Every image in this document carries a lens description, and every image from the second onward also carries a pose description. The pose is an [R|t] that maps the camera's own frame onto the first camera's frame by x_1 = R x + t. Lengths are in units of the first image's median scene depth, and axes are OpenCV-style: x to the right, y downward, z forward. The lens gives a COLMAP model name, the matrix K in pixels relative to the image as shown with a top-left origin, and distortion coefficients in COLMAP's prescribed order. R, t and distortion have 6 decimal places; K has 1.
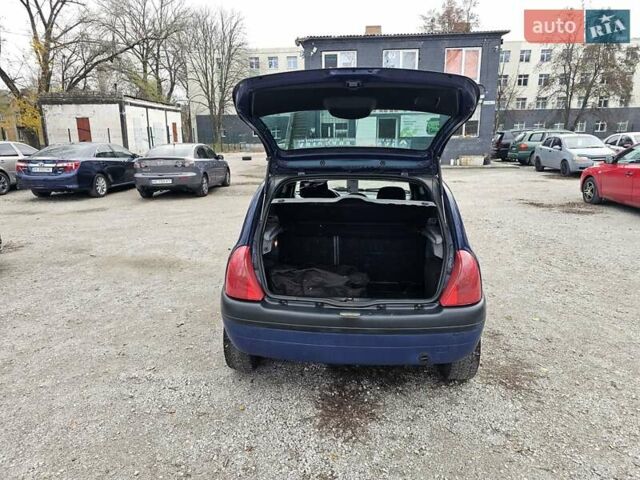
lens RADIAL K [[416.2, 0, 319.7], [0, 416.2, 237.0], [0, 0, 1]] dist [0.033099, -0.012133]
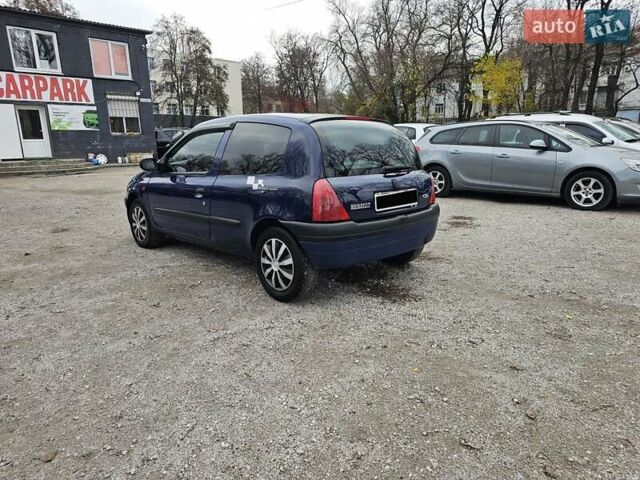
lens RADIAL K [[416.2, 0, 317.3], [0, 416.2, 242.3], [0, 0, 1]] dist [0.033099, -0.012133]
pose [[0.675485, -0.173883, 0.716578, -0.788782], [0.170884, 0.982257, 0.077267, 0.077856], [-0.717299, 0.070259, 0.693214, 0.154821]]
